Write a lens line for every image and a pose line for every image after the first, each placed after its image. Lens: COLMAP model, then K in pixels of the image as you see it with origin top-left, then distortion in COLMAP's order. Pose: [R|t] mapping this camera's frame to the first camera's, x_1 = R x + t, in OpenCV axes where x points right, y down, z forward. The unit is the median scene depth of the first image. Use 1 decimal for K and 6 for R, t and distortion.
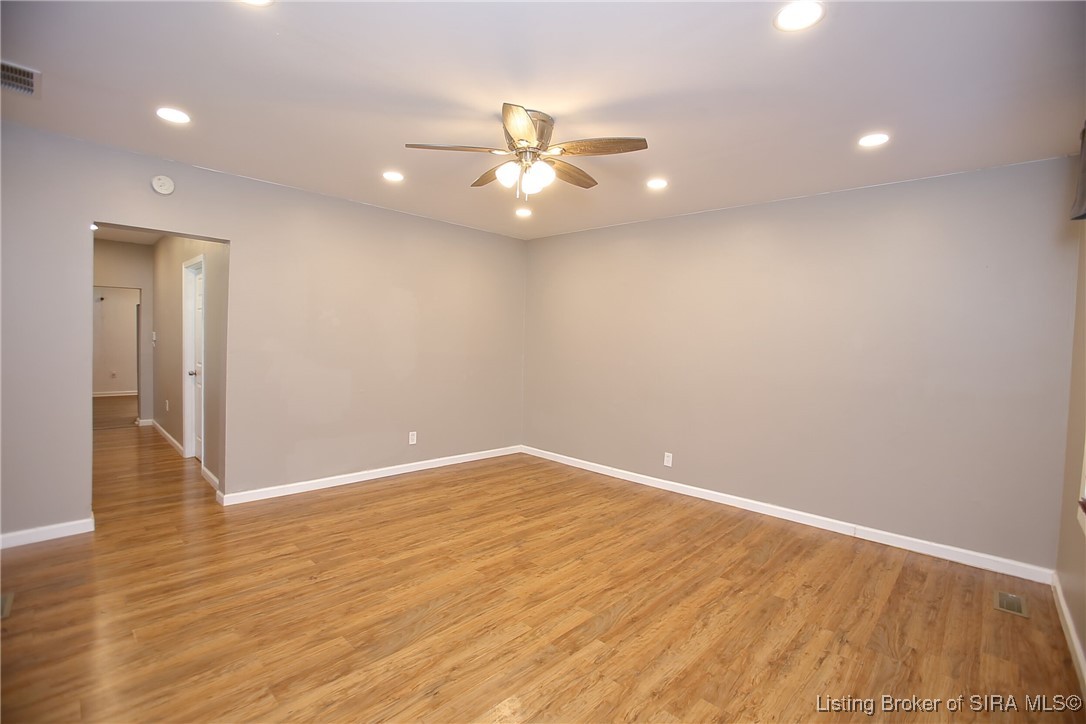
lens RADIAL K [[496.1, 0, 543.7], [0, 496.1, 357.1], [0, 0, 1]] dist [-0.079928, 0.034969]
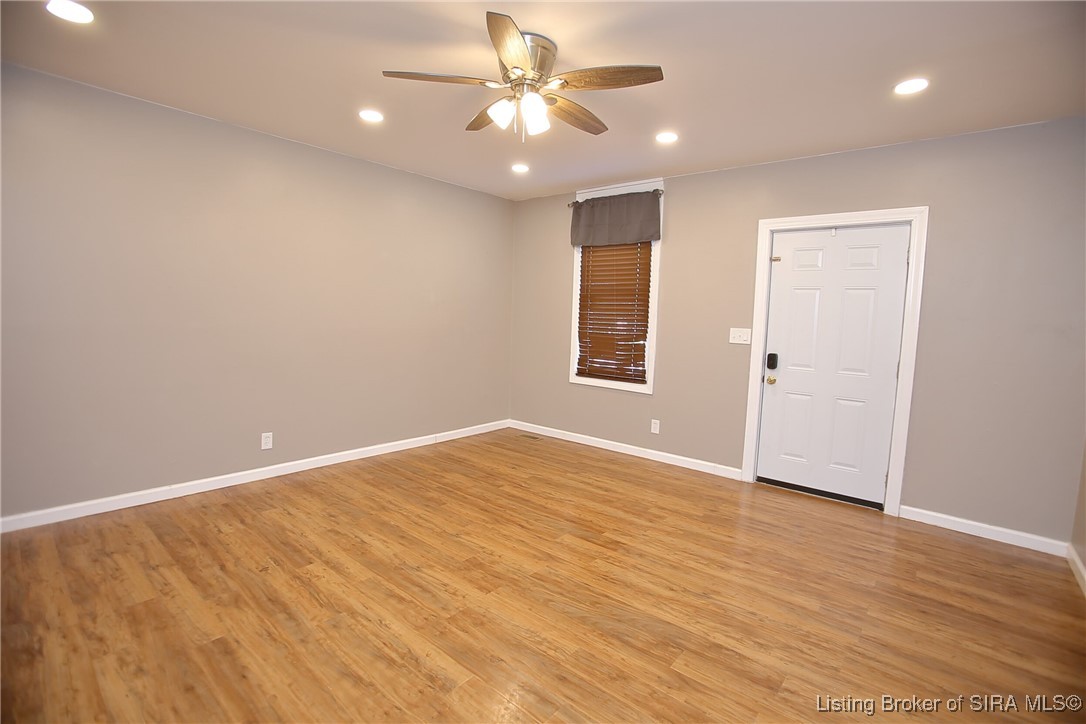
lens RADIAL K [[496.1, 0, 543.7], [0, 496.1, 357.1], [0, 0, 1]] dist [-0.079928, 0.034969]
pose [[-0.058556, -0.119624, 0.991091, -0.841120], [-0.003114, 0.992812, 0.119648, -0.039179], [-0.998279, 0.003920, -0.058507, 0.908696]]
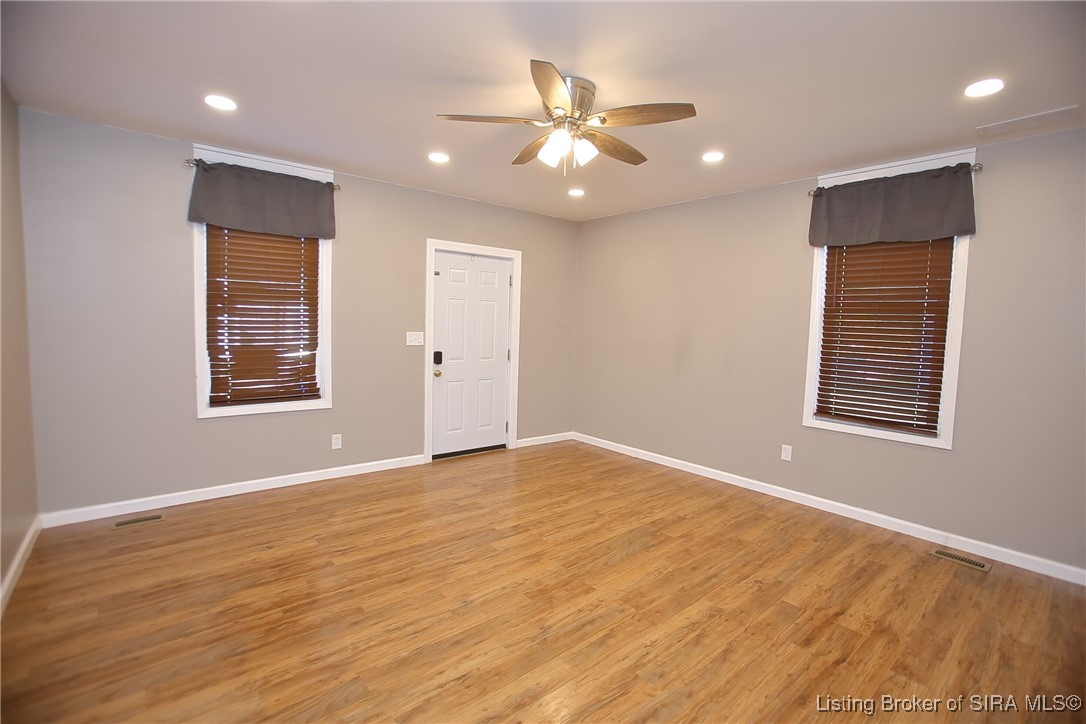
lens RADIAL K [[496.1, 0, 543.7], [0, 496.1, 357.1], [0, 0, 1]] dist [-0.079928, 0.034969]
pose [[-0.992735, -0.068696, 0.098782, -0.098547], [-0.058248, 0.992763, 0.105020, -0.063811], [-0.105281, 0.098503, -0.989552, 1.751563]]
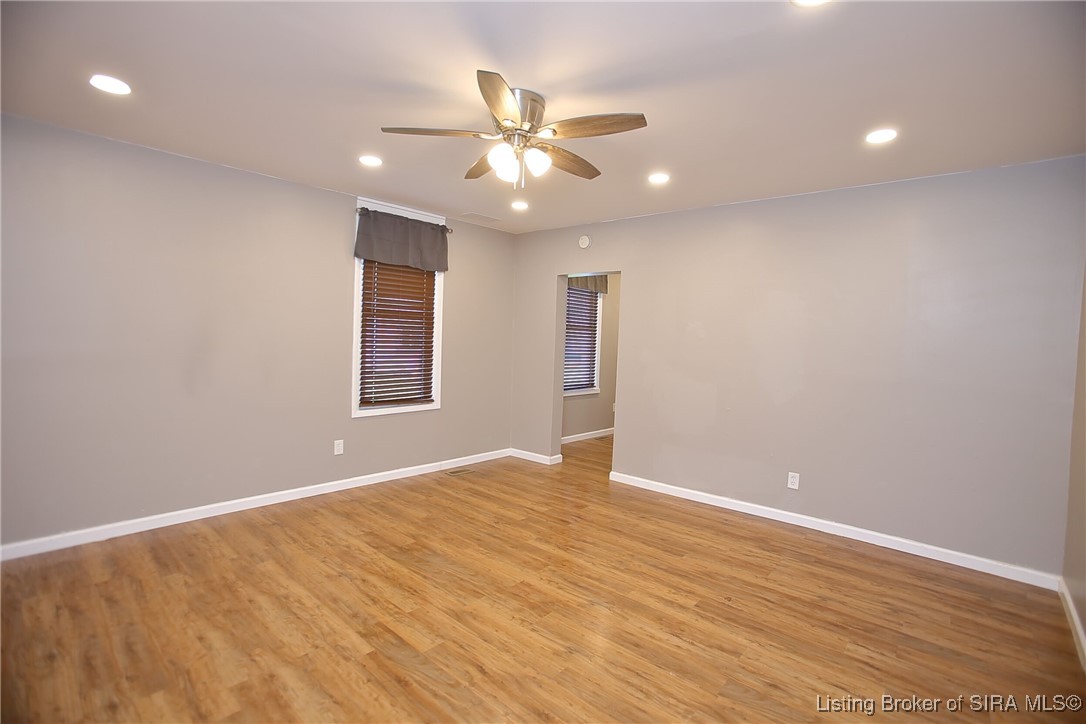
lens RADIAL K [[496.1, 0, 543.7], [0, 496.1, 357.1], [0, 0, 1]] dist [-0.079928, 0.034969]
pose [[0.044998, 0.009915, -0.998938, 0.785728], [-0.064848, 0.997871, 0.006984, -0.015502], [0.996880, 0.064465, 0.045545, 0.922831]]
